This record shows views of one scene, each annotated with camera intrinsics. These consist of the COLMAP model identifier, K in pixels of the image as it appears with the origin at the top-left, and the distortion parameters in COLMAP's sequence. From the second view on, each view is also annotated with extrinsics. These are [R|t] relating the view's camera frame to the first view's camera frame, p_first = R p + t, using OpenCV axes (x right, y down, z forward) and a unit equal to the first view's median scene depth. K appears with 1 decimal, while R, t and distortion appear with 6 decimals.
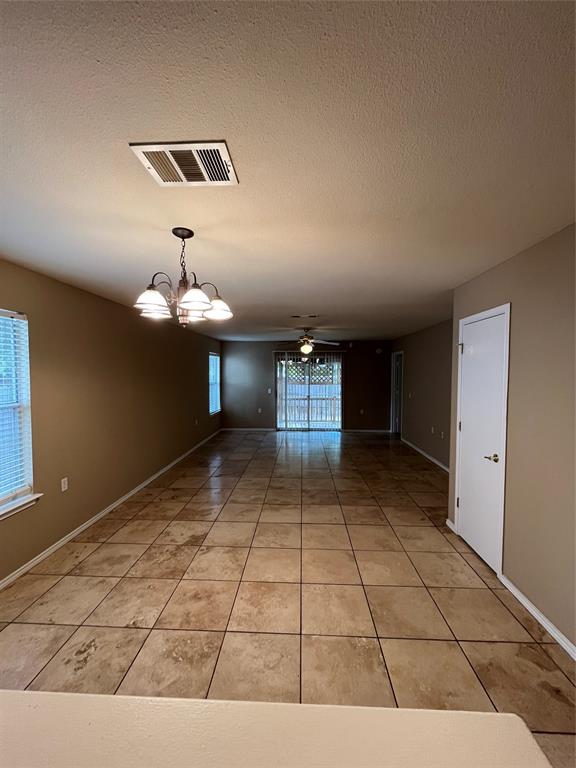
lens RADIAL K [[310.9, 0, 289.6], [0, 310.9, 384.8], [0, 0, 1]] dist [-0.003252, 0.000384]
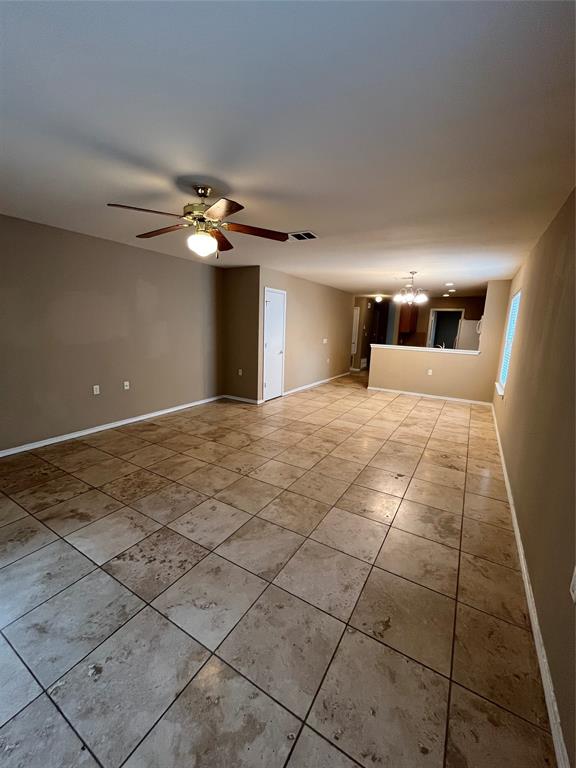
lens RADIAL K [[310.9, 0, 288.7], [0, 310.9, 384.5], [0, 0, 1]] dist [-0.003252, 0.000384]
pose [[-0.879233, -0.117470, 0.461683, -0.537110], [-0.011791, 0.974191, 0.225416, -0.069793], [-0.476247, 0.192750, -0.857926, 2.896000]]
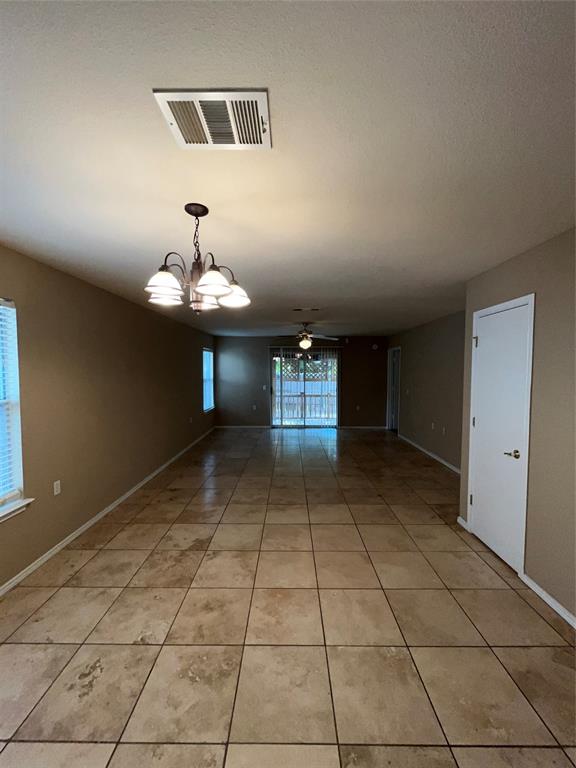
lens RADIAL K [[310.9, 0, 289.7], [0, 310.9, 384.9], [0, 0, 1]] dist [-0.003252, 0.000384]
pose [[0.999208, -0.002131, 0.039729, -0.074983], [0.001778, 0.999959, 0.008919, 0.008630], [-0.039747, -0.008841, 0.999171, 0.056164]]
